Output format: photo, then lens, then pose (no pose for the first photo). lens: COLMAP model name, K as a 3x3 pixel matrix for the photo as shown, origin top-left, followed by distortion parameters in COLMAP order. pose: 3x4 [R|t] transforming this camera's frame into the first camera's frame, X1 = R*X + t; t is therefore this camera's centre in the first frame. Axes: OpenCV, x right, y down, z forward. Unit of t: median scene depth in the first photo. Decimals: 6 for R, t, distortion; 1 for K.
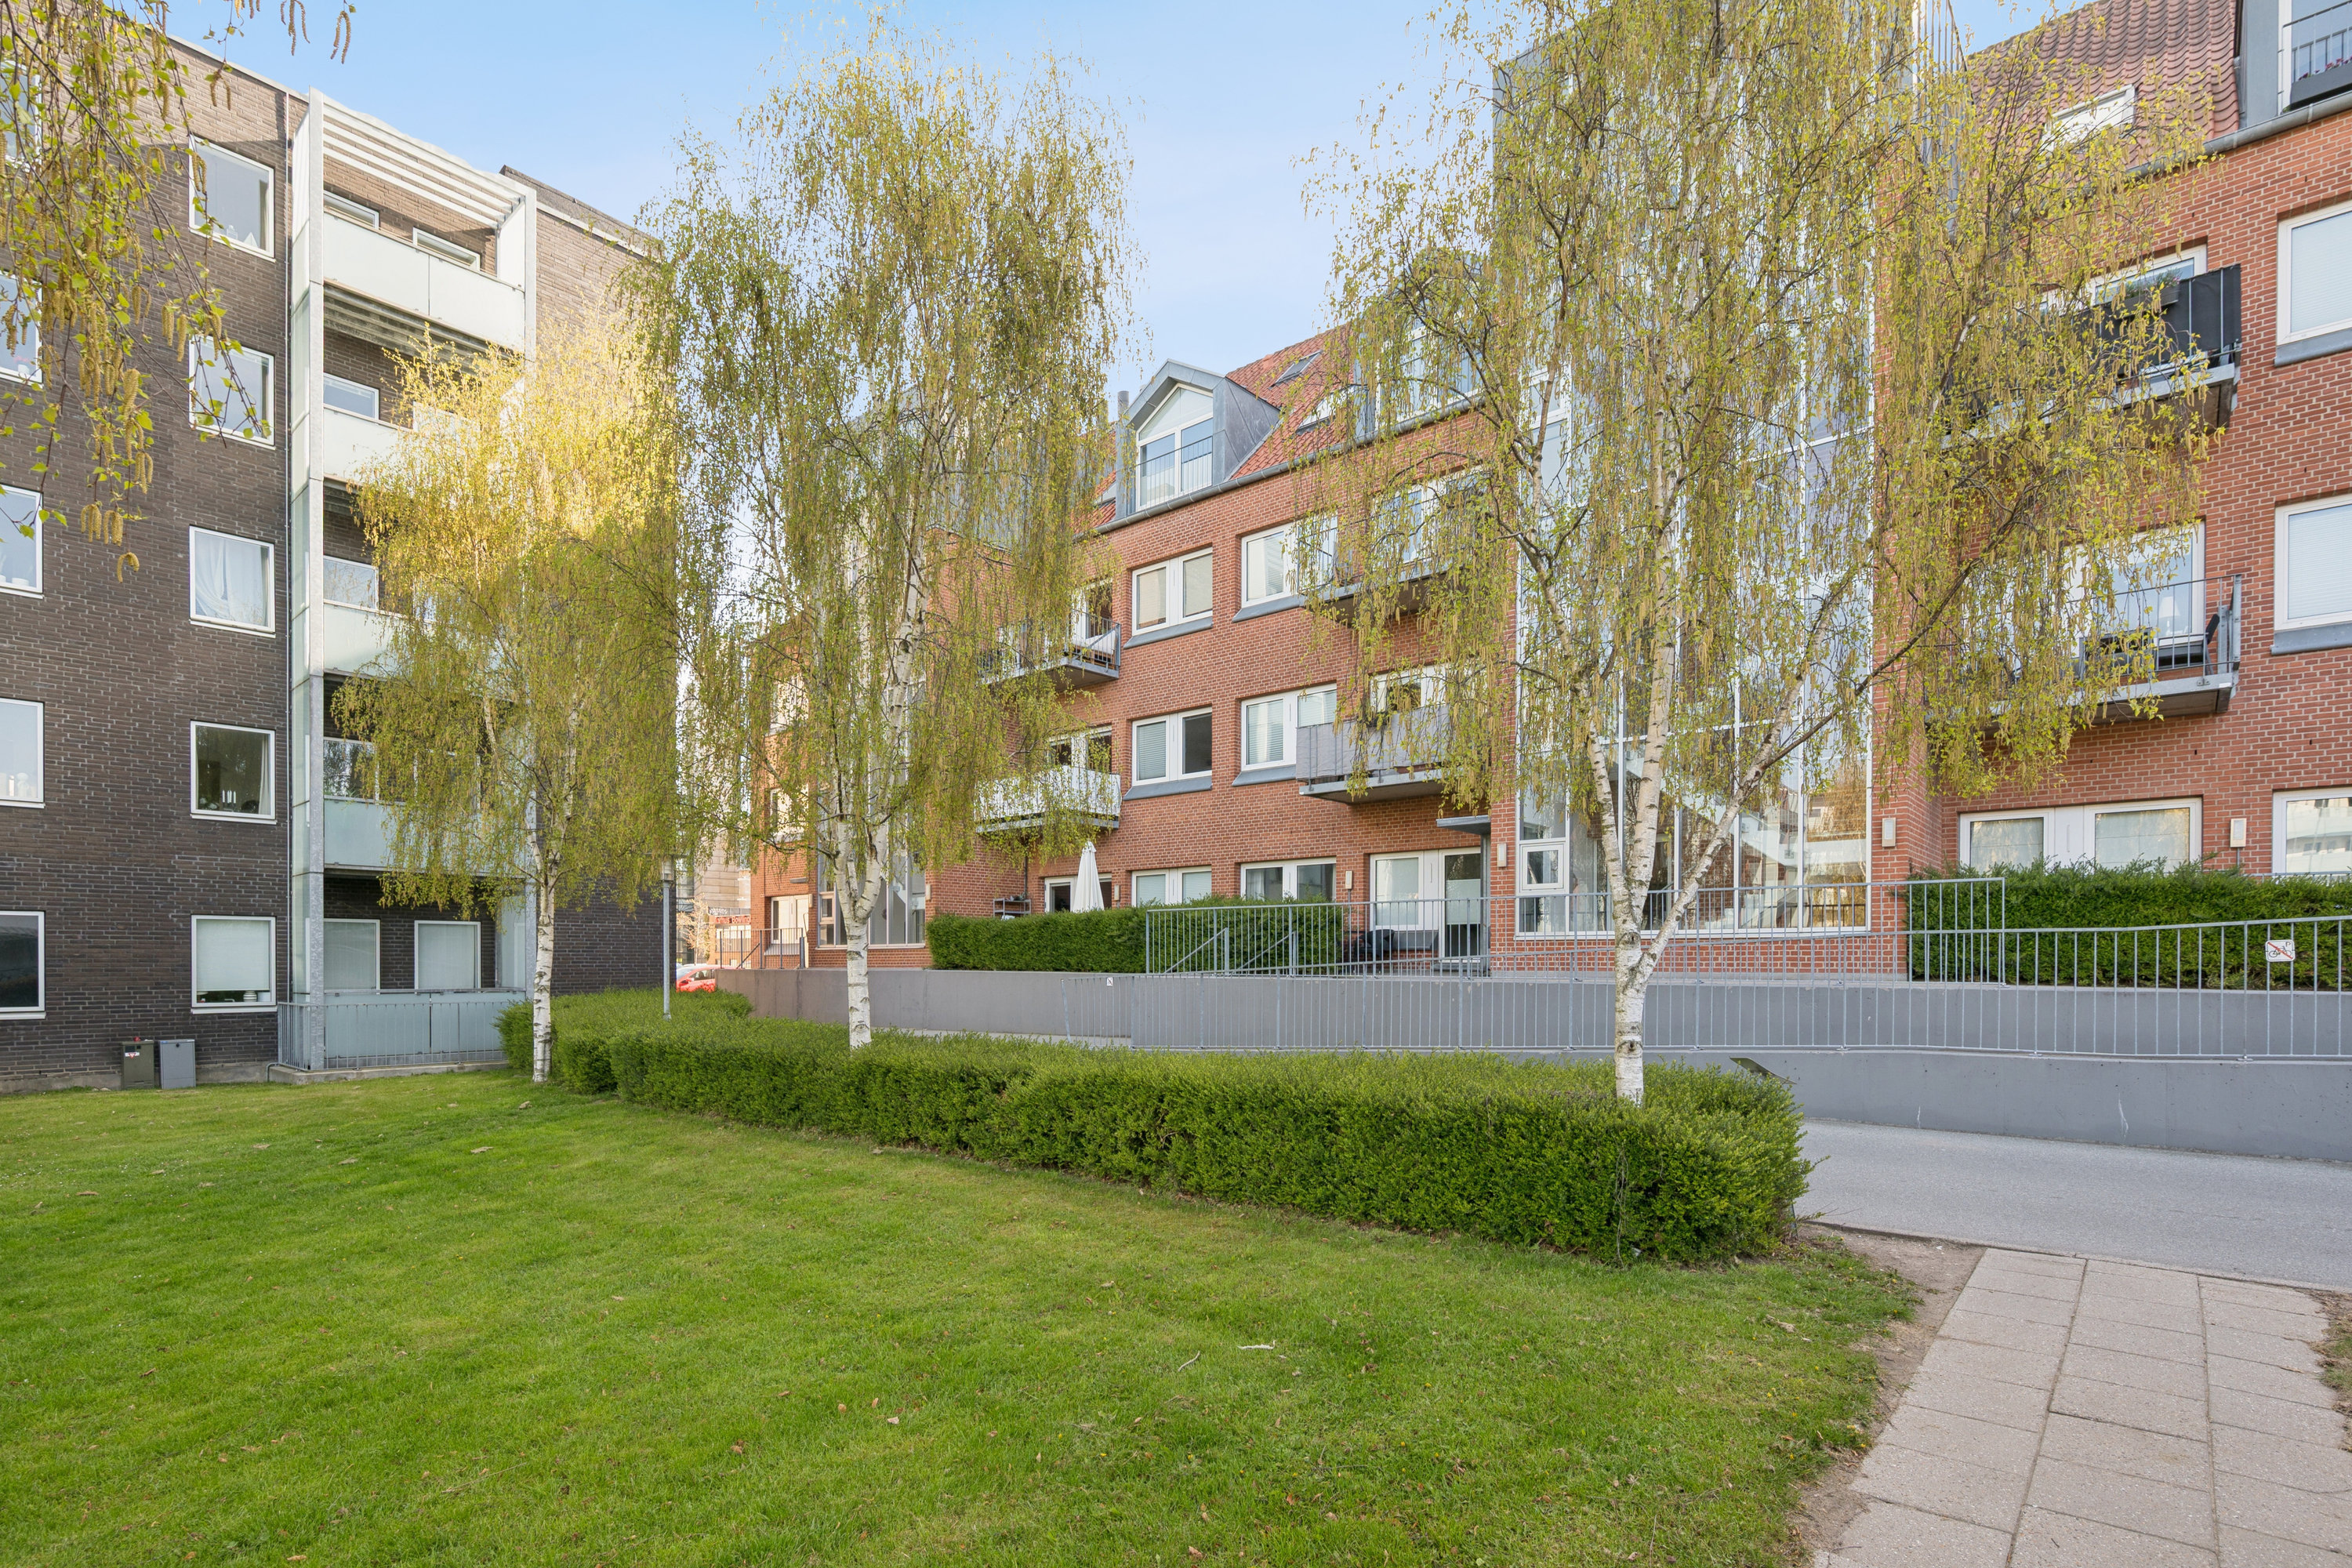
lens RADIAL K [[1123.2, 0, 1176.0], [0, 1123.2, 784.0], [0, 0, 1]] dist [-0.000658, 0.000174]
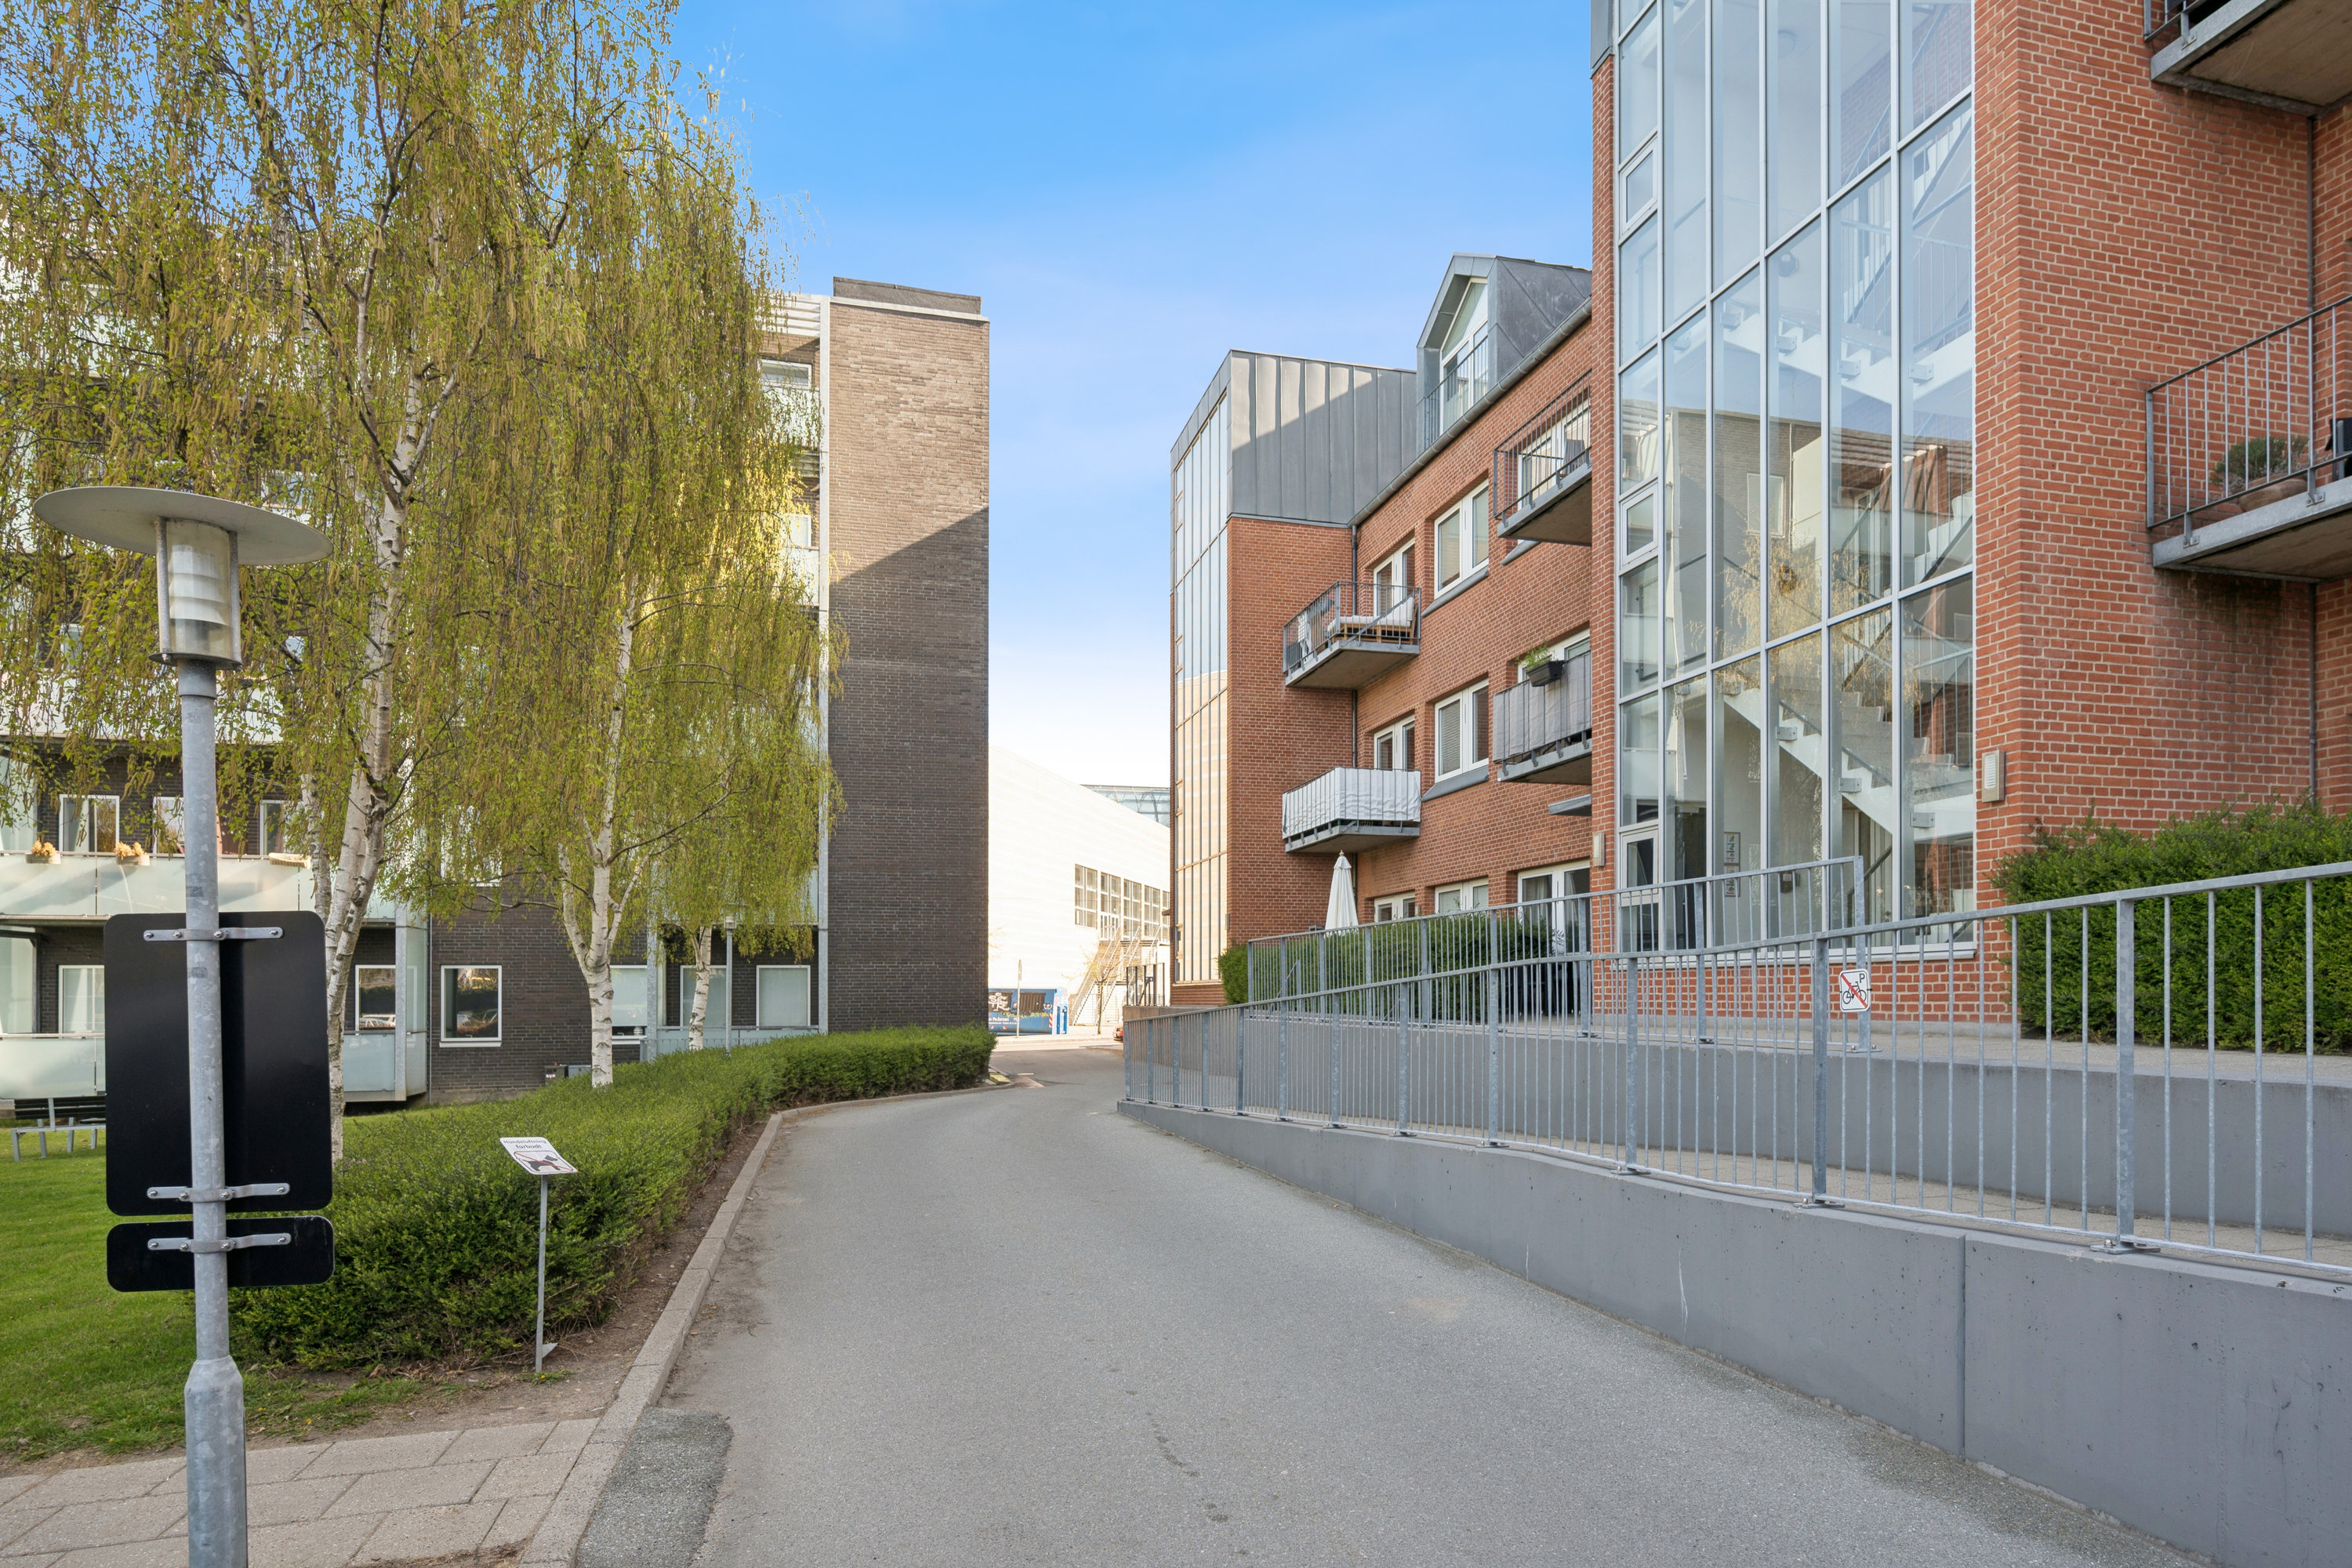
lens RADIAL K [[1305.1, 0, 1176.0], [0, 1305.1, 784.0], [0, 0, 1]] dist [0.035076, 0.000095]
pose [[0.823241, -0.094900, -0.559703, 0.349103], [0.093103, 0.995149, -0.031791, 0.015788], [0.560005, -0.025938, 0.828083, 0.107866]]
